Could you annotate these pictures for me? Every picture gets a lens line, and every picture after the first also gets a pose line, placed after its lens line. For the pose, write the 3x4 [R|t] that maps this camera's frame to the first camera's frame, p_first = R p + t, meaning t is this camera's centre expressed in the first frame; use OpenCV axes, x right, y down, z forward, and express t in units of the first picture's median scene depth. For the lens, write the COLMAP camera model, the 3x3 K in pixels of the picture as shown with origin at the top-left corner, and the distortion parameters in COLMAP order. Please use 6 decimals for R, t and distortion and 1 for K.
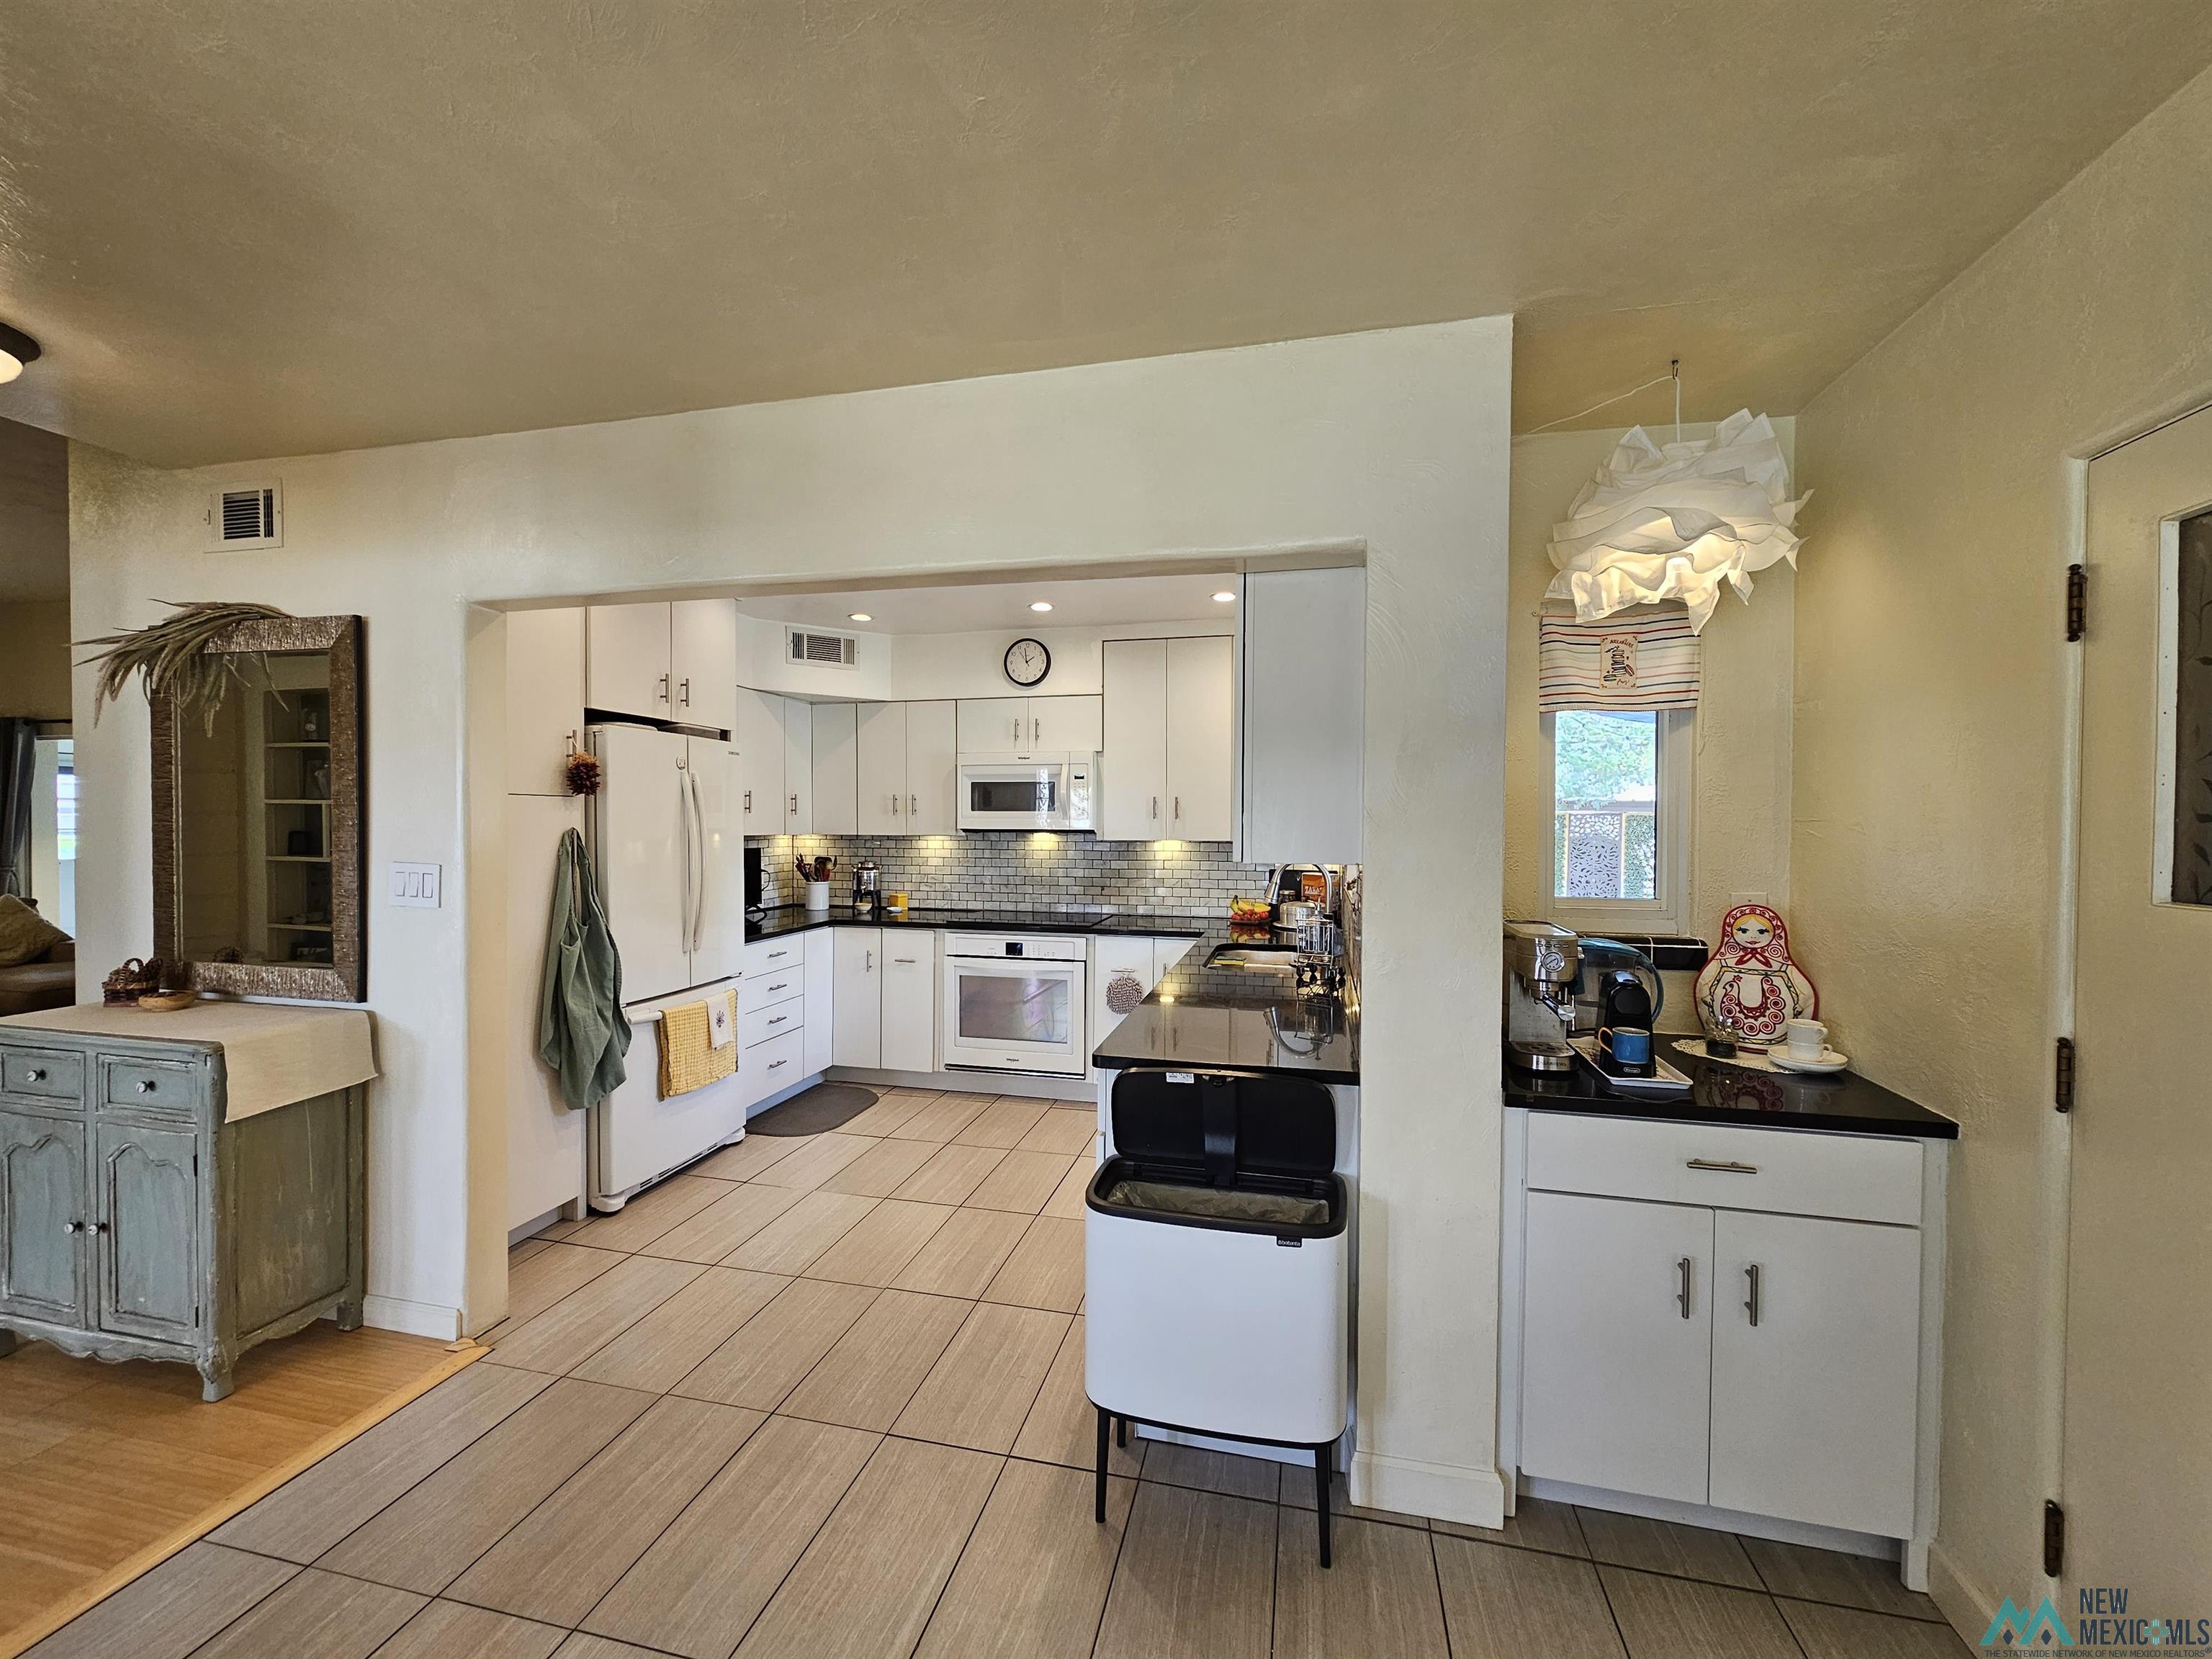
lens RADIAL K [[905.3, 0, 1095.4], [0, 905.3, 831.9], [0, 0, 1]] dist [-0.003207, 0.001870]
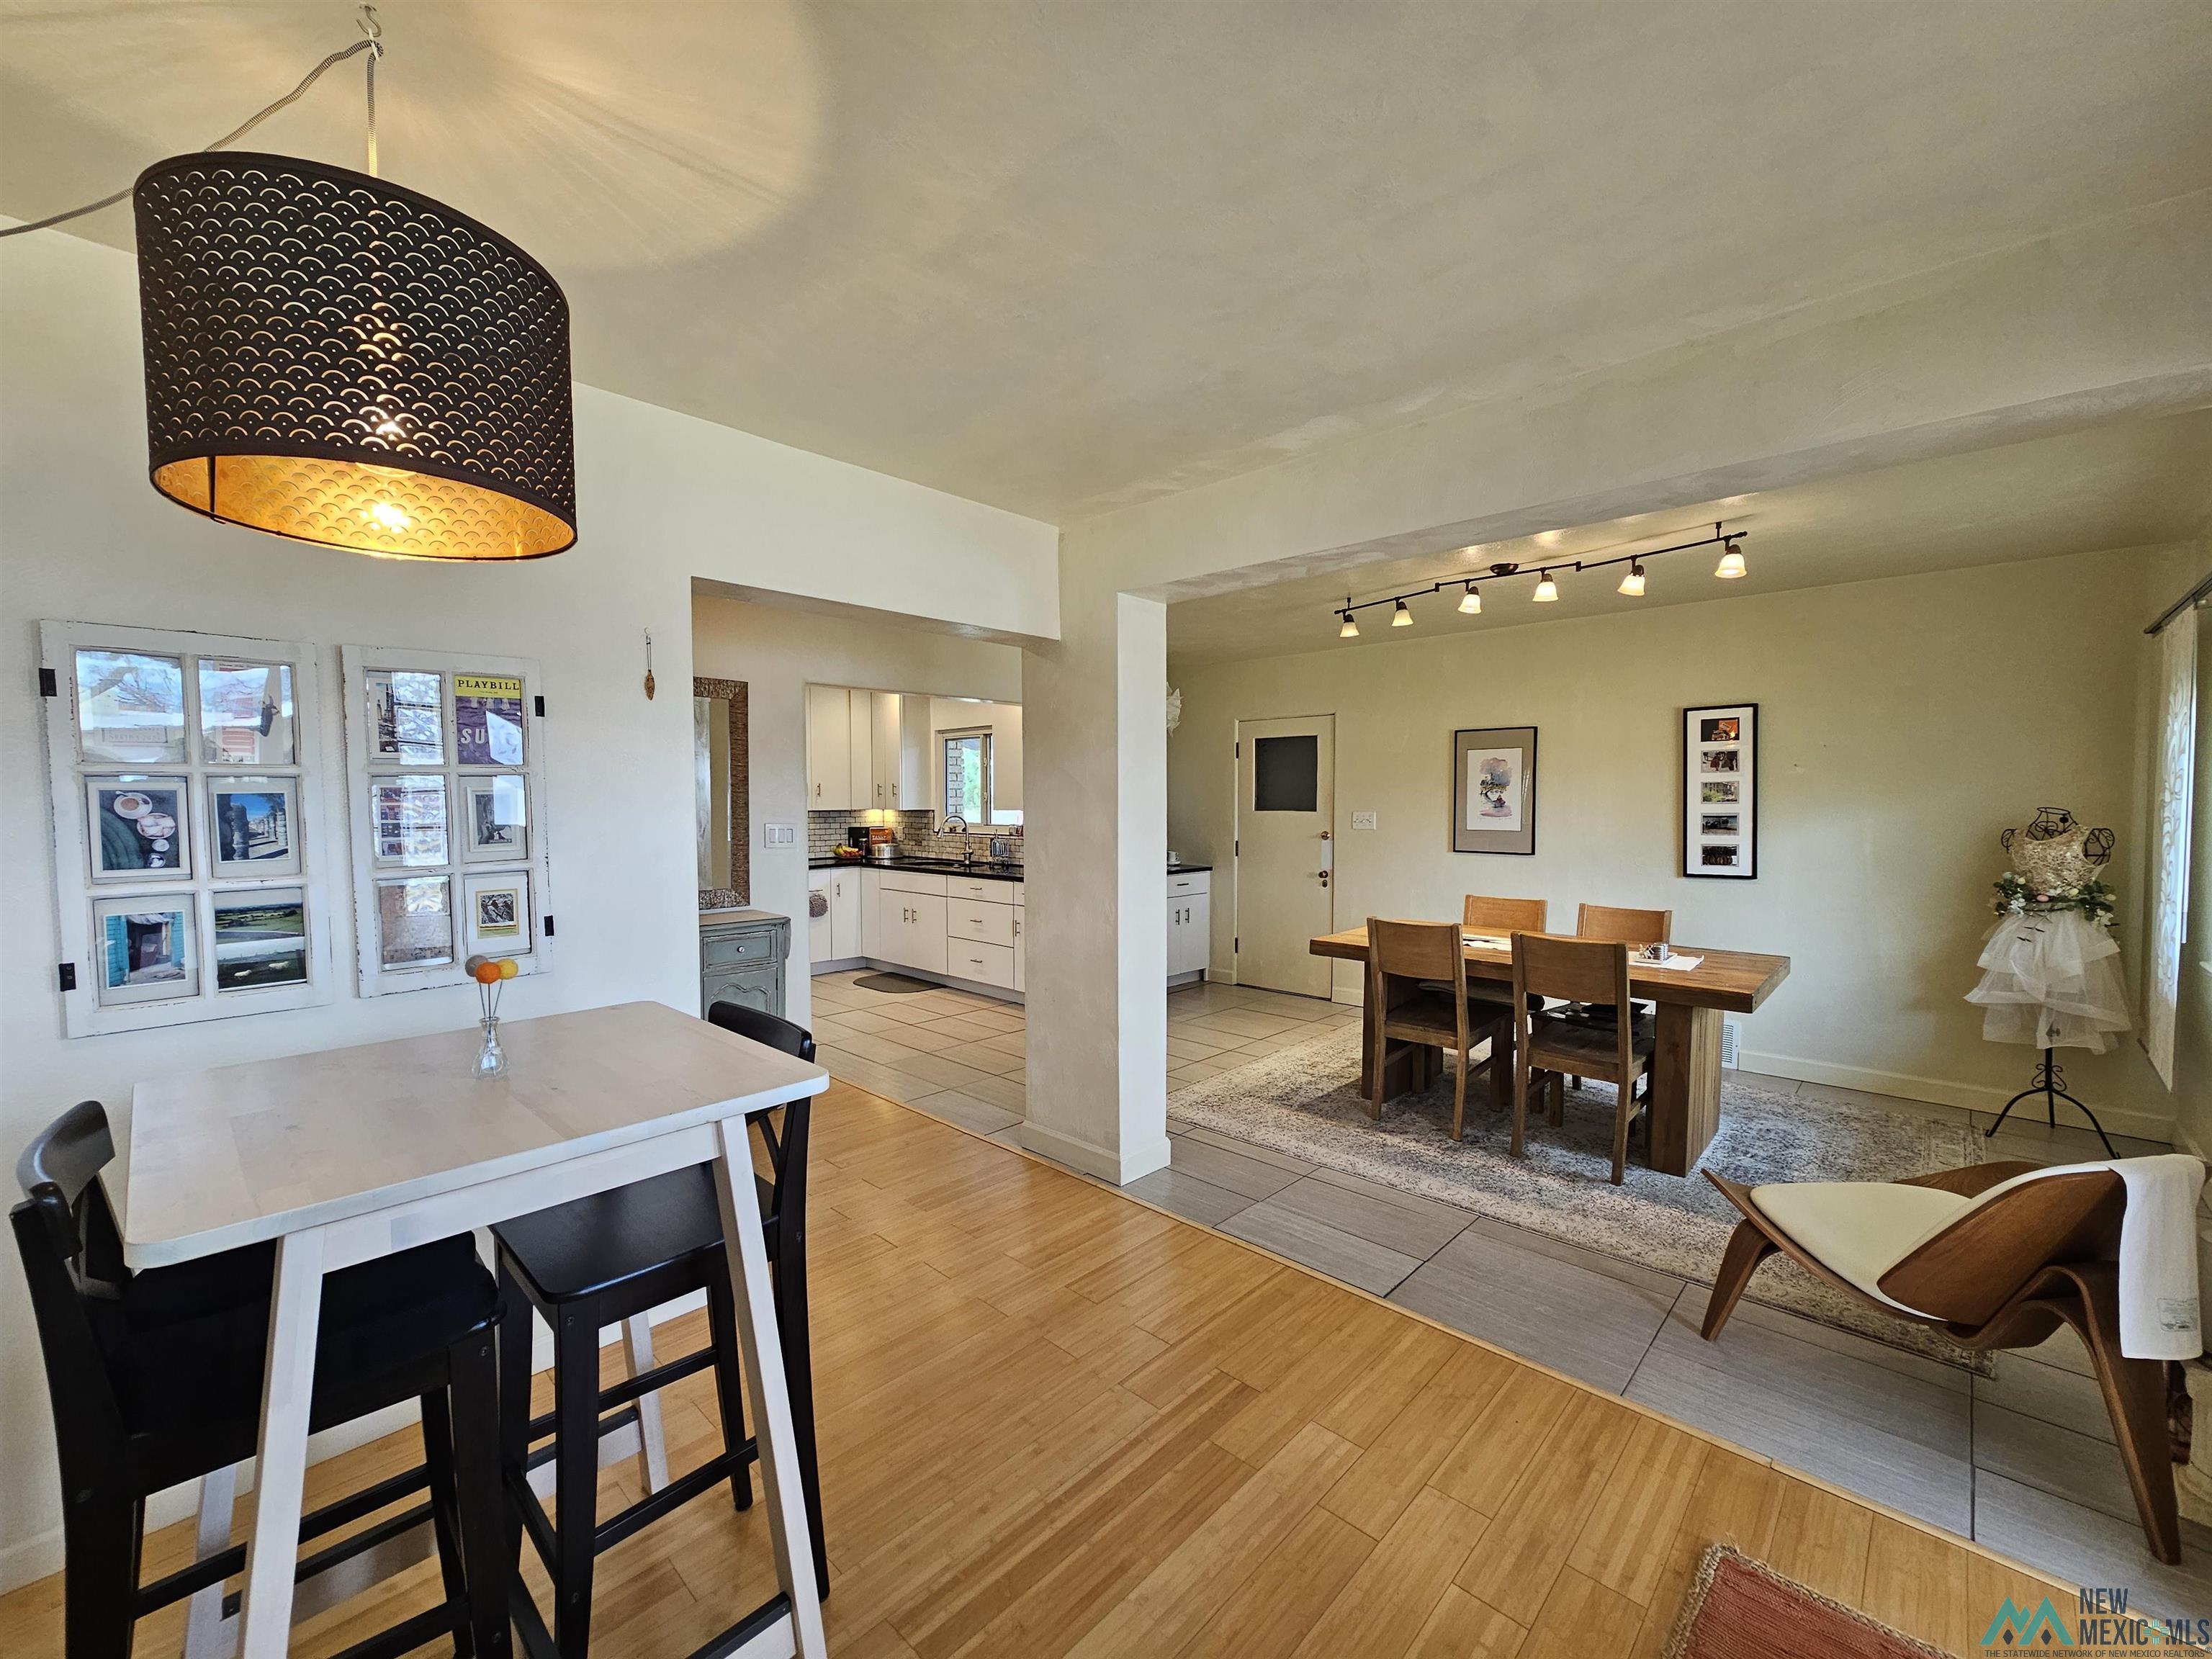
lens RADIAL K [[905.3, 0, 1095.4], [0, 905.3, 831.9], [0, 0, 1]] dist [-0.003207, 0.001870]
pose [[0.508780, -0.039573, 0.859986, -1.036188], [0.016706, 0.999209, 0.036096, -0.001720], [-0.860734, -0.003998, 0.509039, -0.242792]]
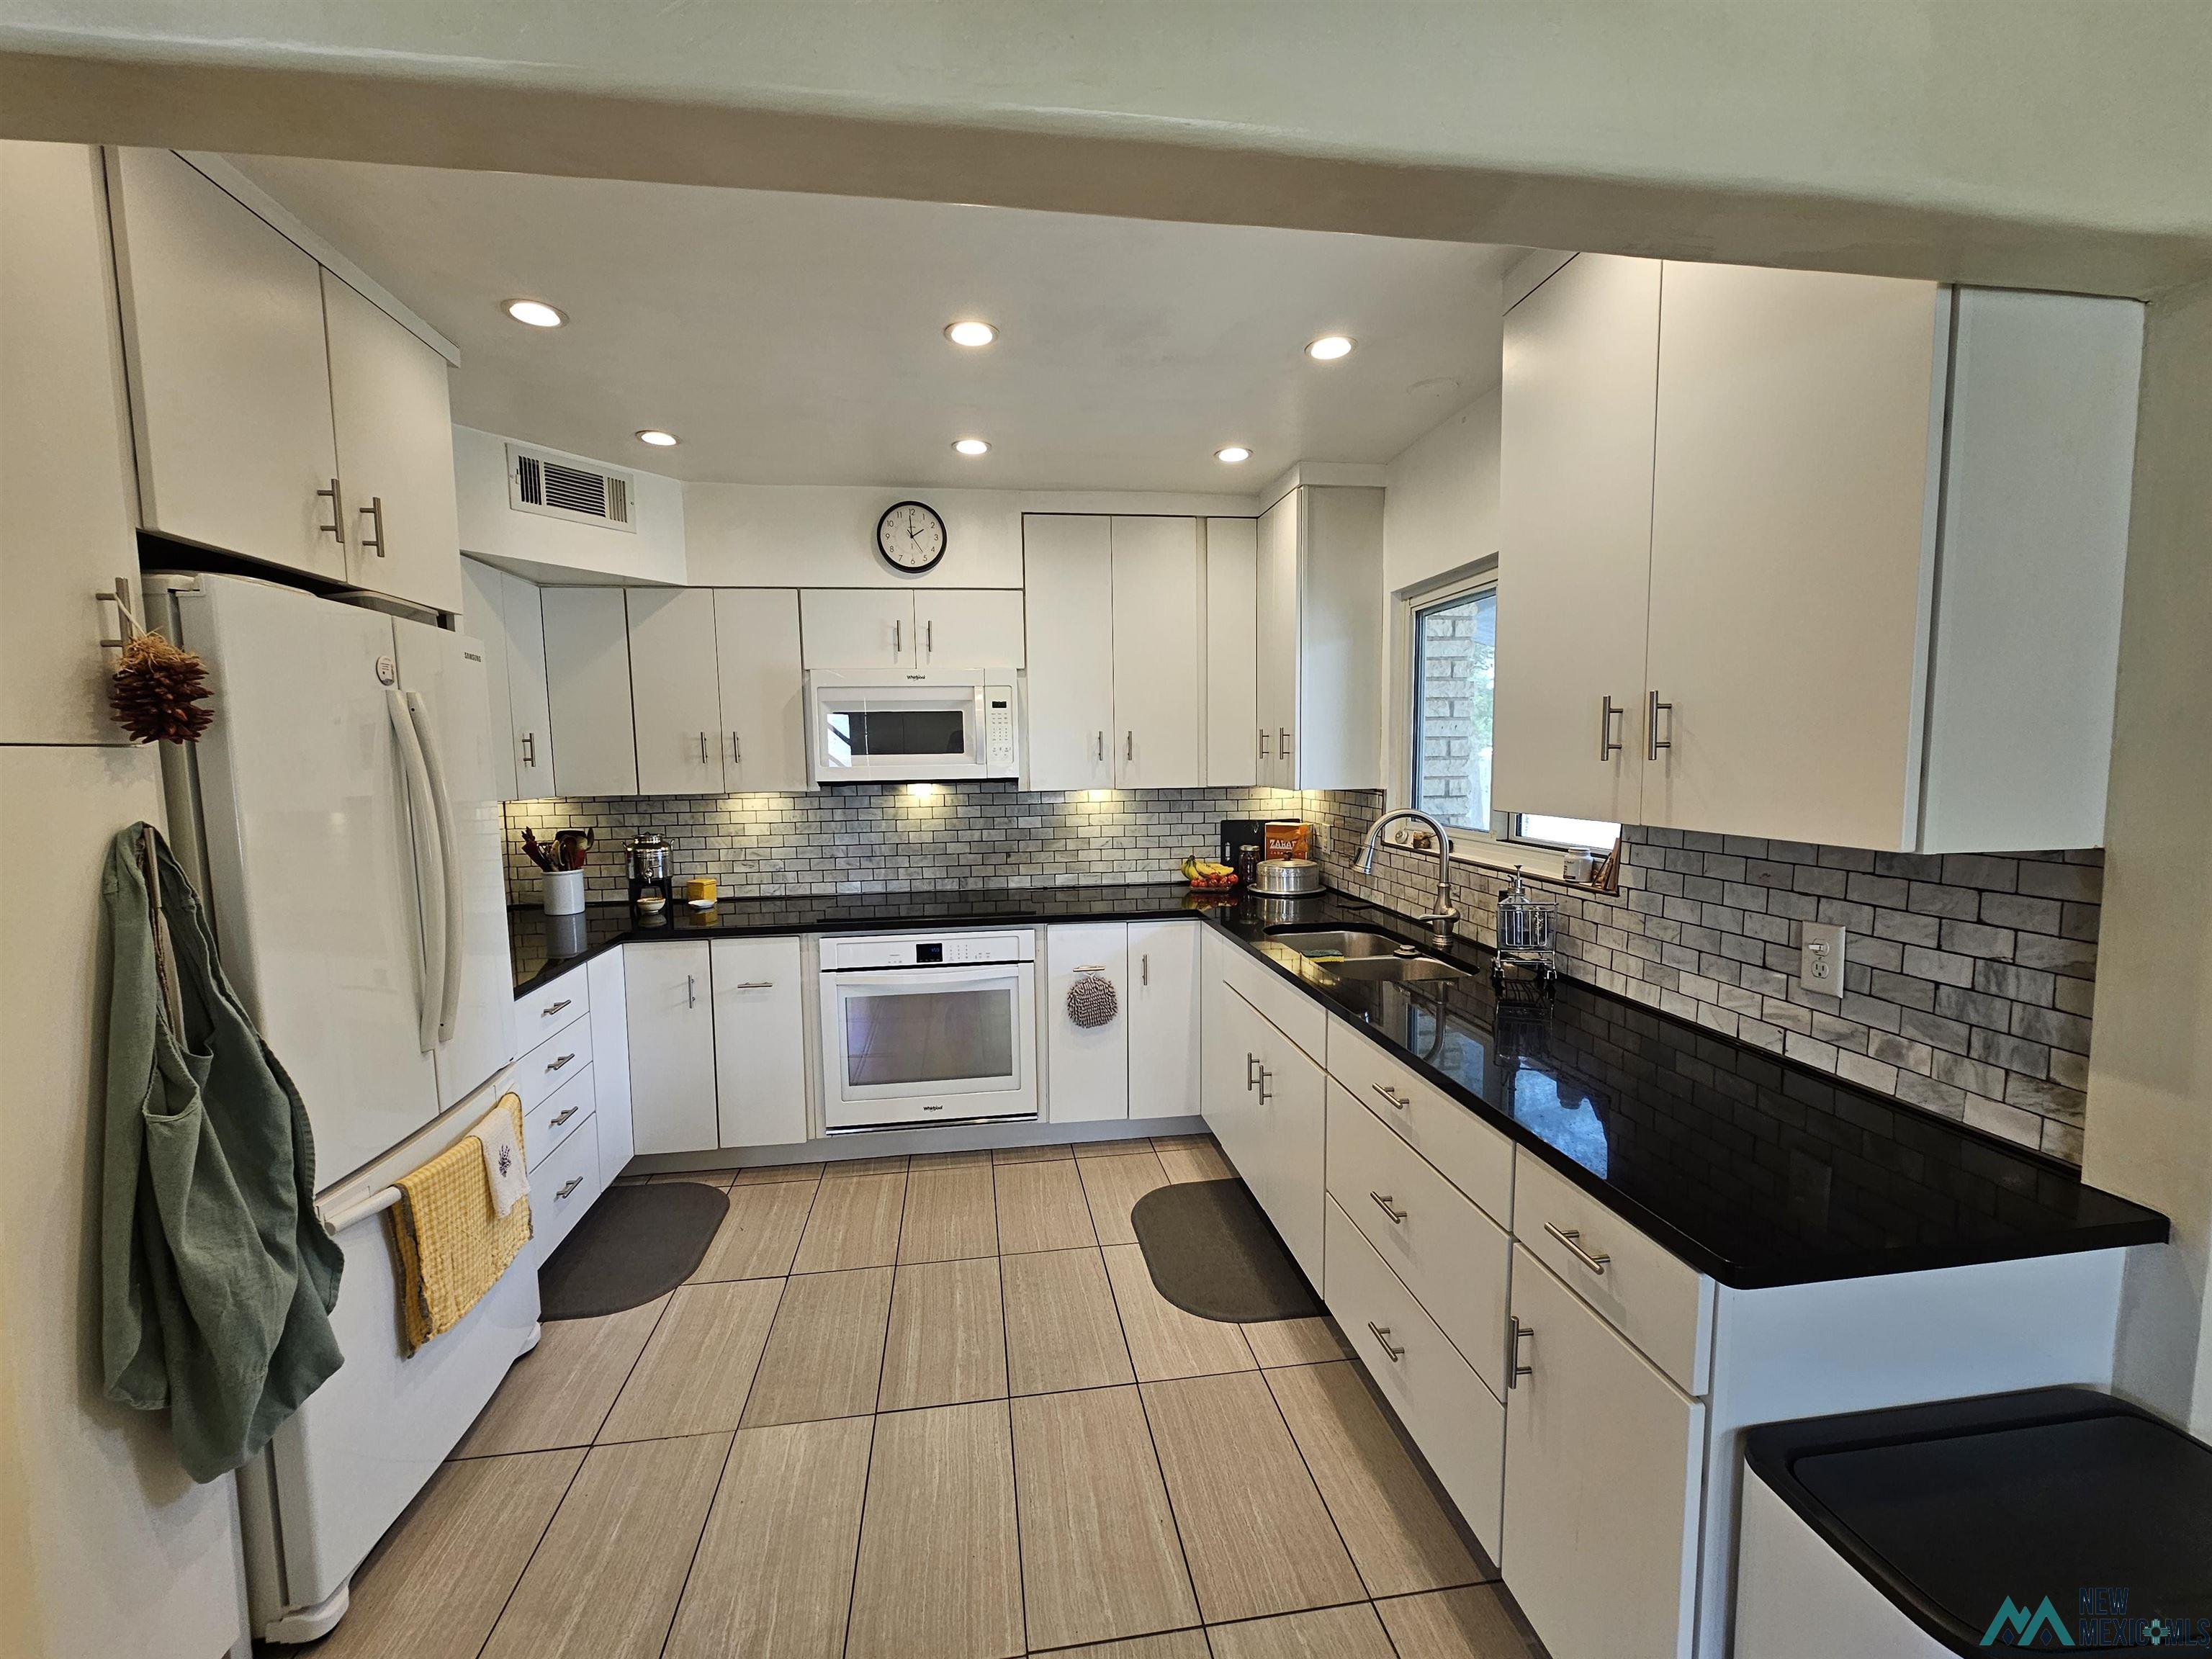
lens RADIAL K [[905.3, 0, 1095.4], [0, 905.3, 831.9], [0, 0, 1]] dist [-0.003207, 0.001870]
pose [[0.929747, -0.051124, 0.364632, -0.212455], [0.024322, 0.996678, 0.077725, -0.014064], [-0.367394, -0.063396, 0.927902, 0.301622]]
